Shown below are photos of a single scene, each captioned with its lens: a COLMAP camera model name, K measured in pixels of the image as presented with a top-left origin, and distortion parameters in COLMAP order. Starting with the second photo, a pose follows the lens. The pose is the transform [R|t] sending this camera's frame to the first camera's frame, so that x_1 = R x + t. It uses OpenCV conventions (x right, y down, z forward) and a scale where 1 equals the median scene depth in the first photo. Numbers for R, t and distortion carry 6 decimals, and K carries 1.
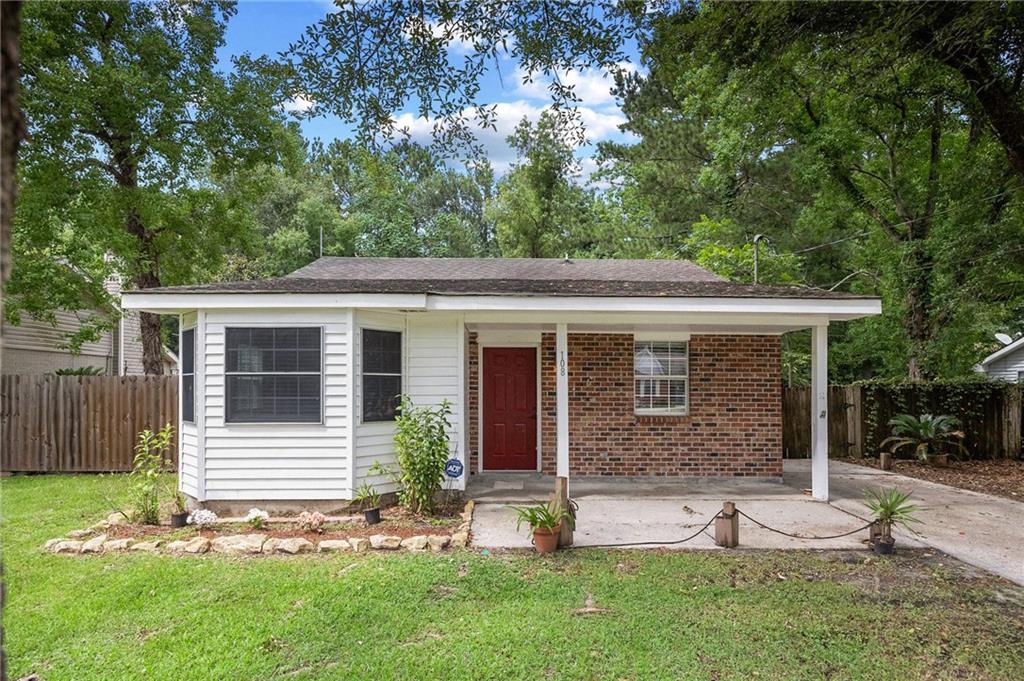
lens RADIAL K [[547.2, 0, 522.7], [0, 547.2, 368.9], [0, 0, 1]] dist [0.007138, 0.000587]
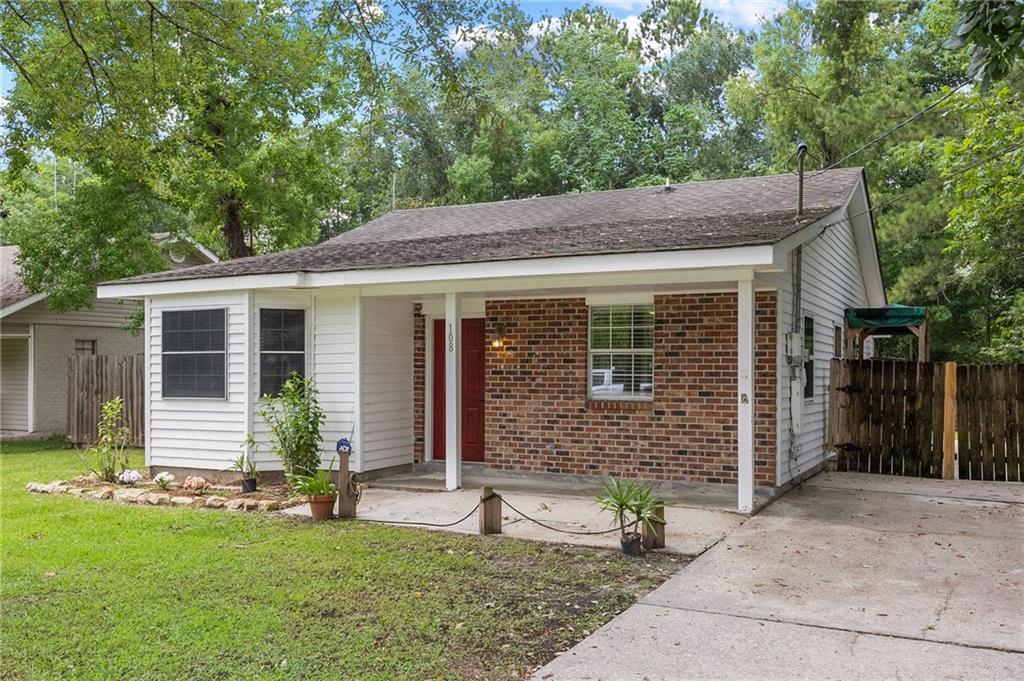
lens RADIAL K [[911.0, 0, 511.4], [0, 911.0, 346.2], [0, 0, 1]] dist [0.013420, 0.015537]
pose [[0.875541, -0.013765, -0.482948, 0.755367], [0.017792, 0.999835, 0.003759, 0.000119], [0.482816, -0.011884, 0.875641, -0.219660]]
